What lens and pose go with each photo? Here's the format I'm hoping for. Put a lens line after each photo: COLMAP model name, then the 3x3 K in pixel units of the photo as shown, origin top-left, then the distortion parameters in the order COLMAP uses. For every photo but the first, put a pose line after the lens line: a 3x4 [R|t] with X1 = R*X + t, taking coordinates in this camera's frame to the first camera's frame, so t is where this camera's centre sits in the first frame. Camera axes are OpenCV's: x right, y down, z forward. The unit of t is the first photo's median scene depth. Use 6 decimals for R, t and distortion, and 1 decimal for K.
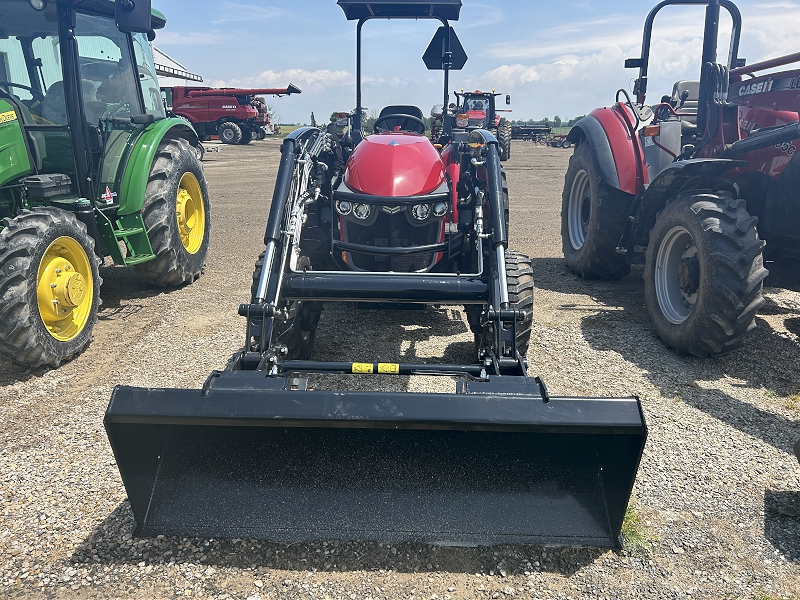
lens RADIAL K [[607.8, 0, 395.2], [0, 607.8, 298.6], [0, 0, 1]] dist [0.028311, -0.007598]
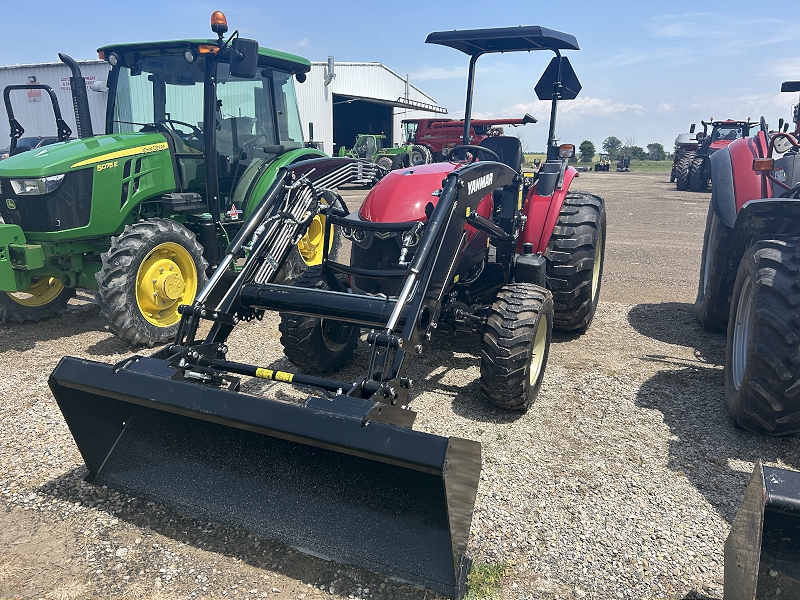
lens RADIAL K [[607.5, 0, 400.1], [0, 607.5, 293.4], [0, 0, 1]] dist [0.025954, -0.003226]
pose [[0.923607, 0.093301, -0.371813, 0.375888], [-0.112390, 0.993213, -0.029952, -0.015640], [0.366494, 0.069452, 0.927824, 0.036917]]
